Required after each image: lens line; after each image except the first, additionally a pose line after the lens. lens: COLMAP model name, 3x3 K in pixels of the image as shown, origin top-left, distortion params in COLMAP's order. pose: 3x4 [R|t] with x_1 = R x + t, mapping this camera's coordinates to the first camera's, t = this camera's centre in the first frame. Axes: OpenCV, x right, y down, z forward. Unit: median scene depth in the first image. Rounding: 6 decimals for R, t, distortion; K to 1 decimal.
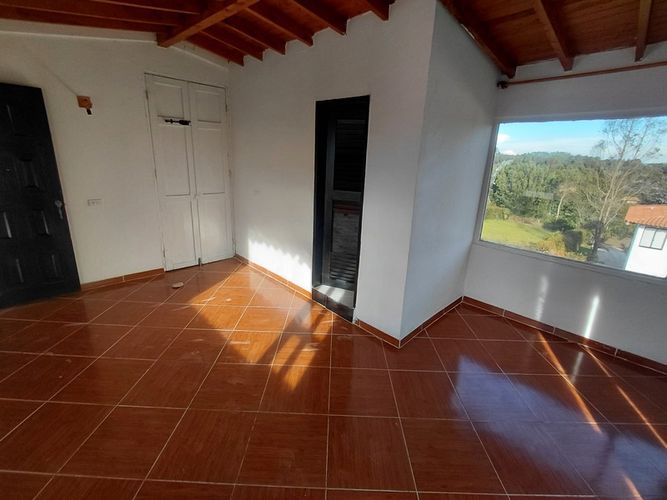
lens RADIAL K [[310.5, 0, 336.5], [0, 310.5, 247.6], [0, 0, 1]] dist [-0.005293, 0.000372]
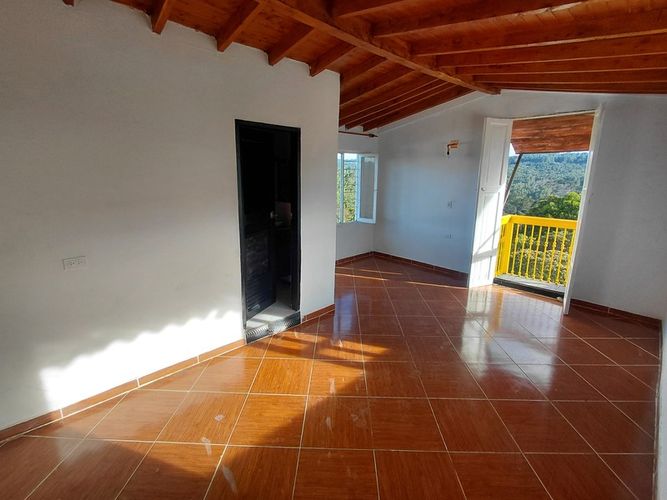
lens RADIAL K [[310.5, 0, 336.5], [0, 310.5, 247.6], [0, 0, 1]] dist [-0.005293, 0.000372]
pose [[-0.007895, -0.272260, 0.962191, -1.032363], [0.275914, 0.924275, 0.263795, -0.294093], [-0.961150, 0.267564, 0.067823, 0.780426]]
